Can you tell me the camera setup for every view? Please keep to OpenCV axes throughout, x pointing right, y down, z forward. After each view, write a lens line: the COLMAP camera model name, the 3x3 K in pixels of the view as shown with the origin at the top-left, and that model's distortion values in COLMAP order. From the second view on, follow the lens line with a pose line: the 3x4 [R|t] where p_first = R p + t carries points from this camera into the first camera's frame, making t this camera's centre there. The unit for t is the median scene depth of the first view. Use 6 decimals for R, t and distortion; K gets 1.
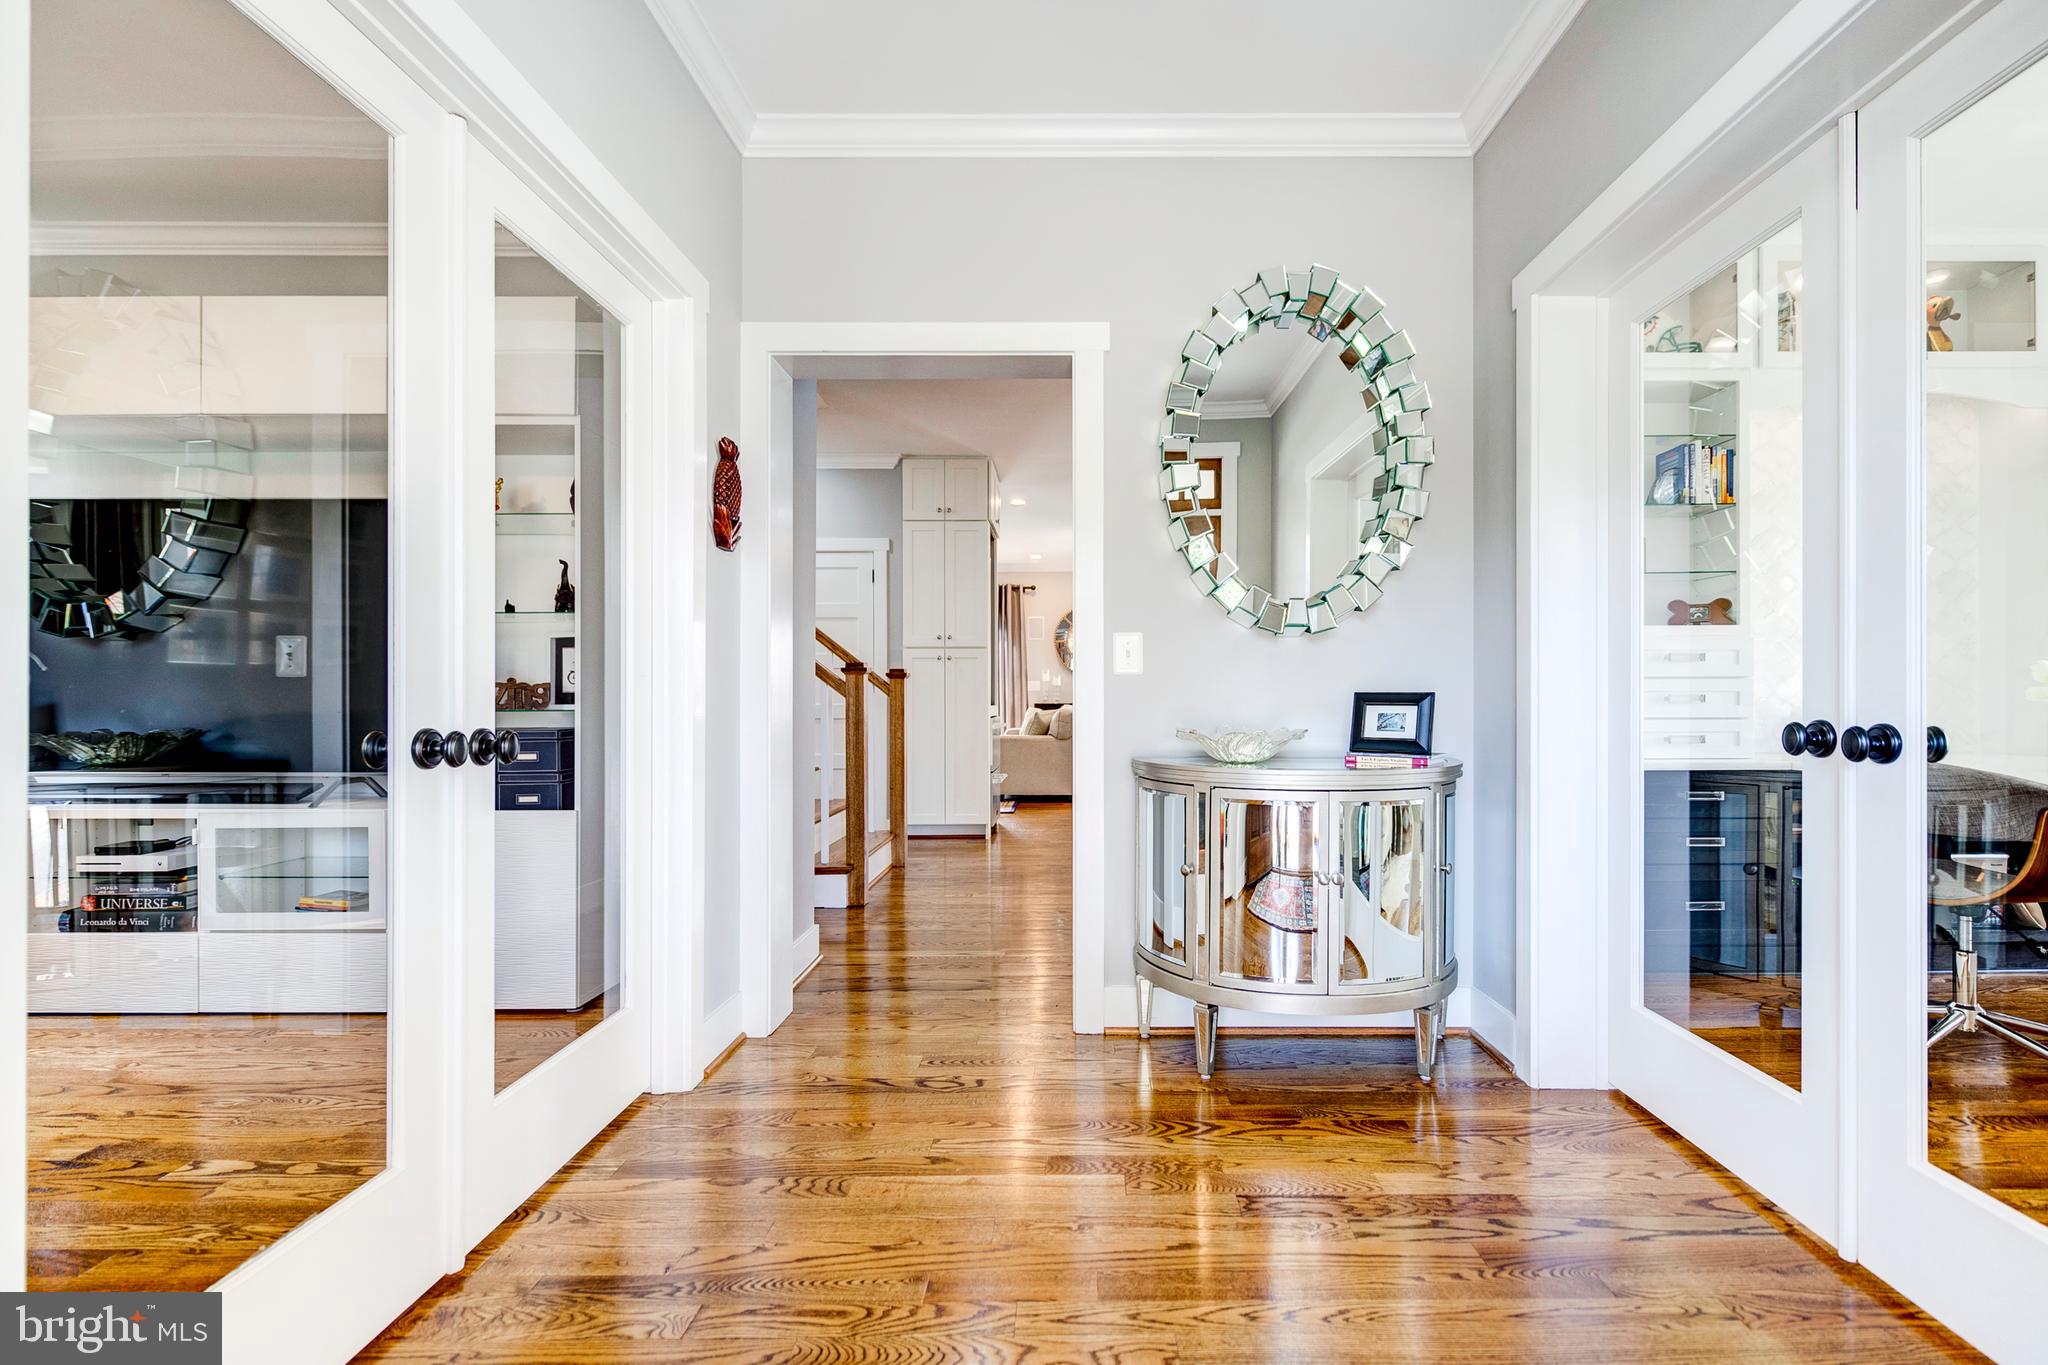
lens RADIAL K [[975.1, 0, 1036.5], [0, 975.1, 699.3], [0, 0, 1]] dist [-0.003199, -0.001672]
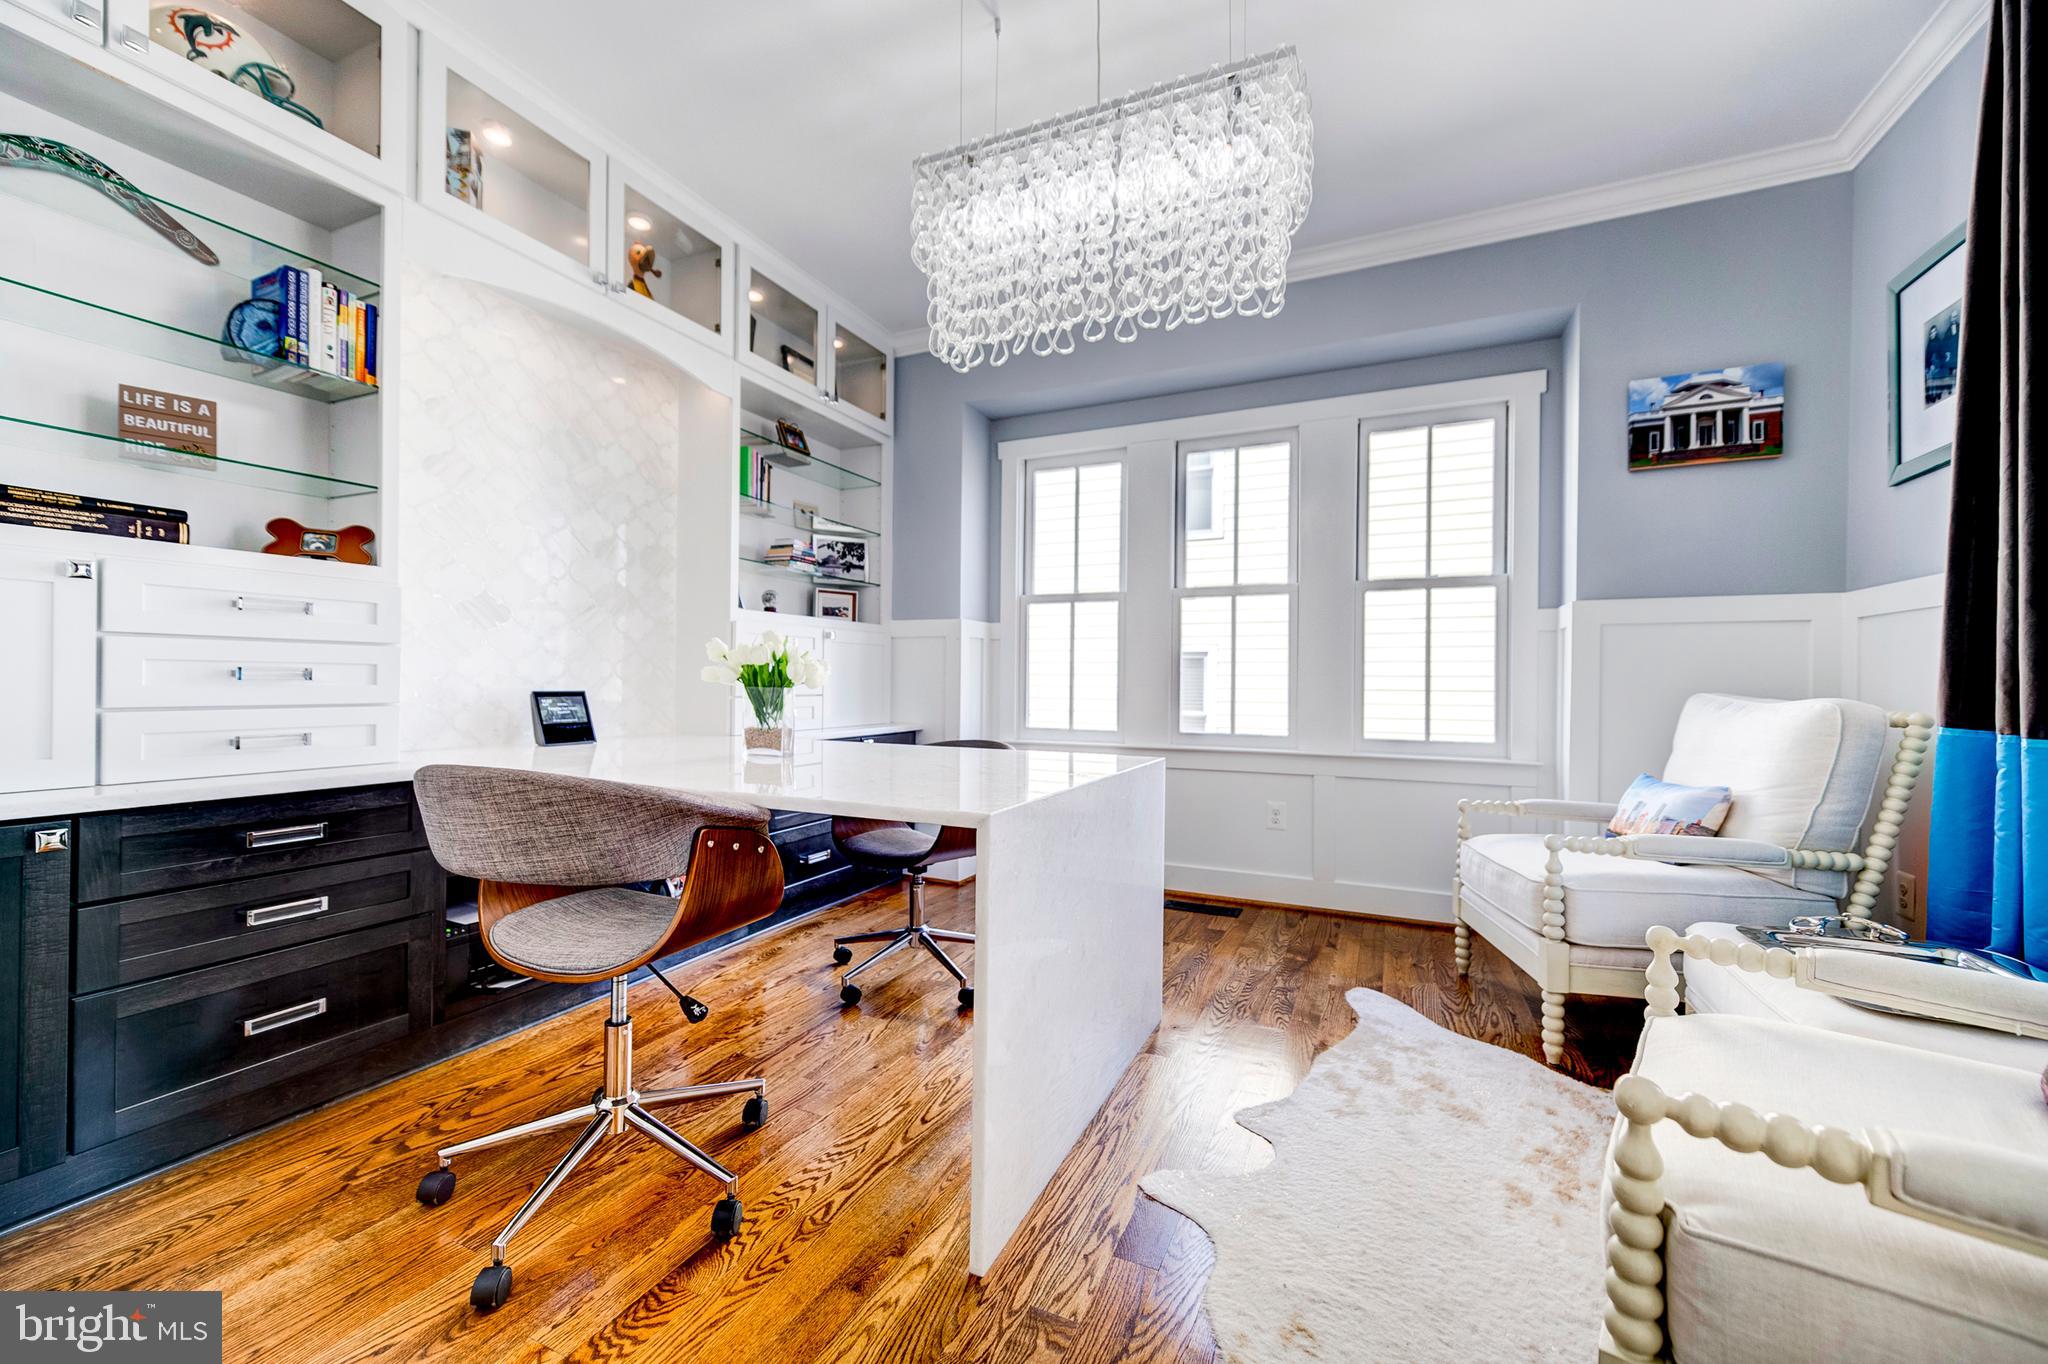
lens RADIAL K [[812.0, 0, 1025.4], [0, 812.0, 686.5], [0, 0, 1]] dist [0.004612, -0.001753]
pose [[0.415823, 0.003894, 0.909437, 0.389243], [-0.009807, 0.999952, 0.000203, 0.002362], [-0.909393, -0.009003, 0.415841, 0.351526]]
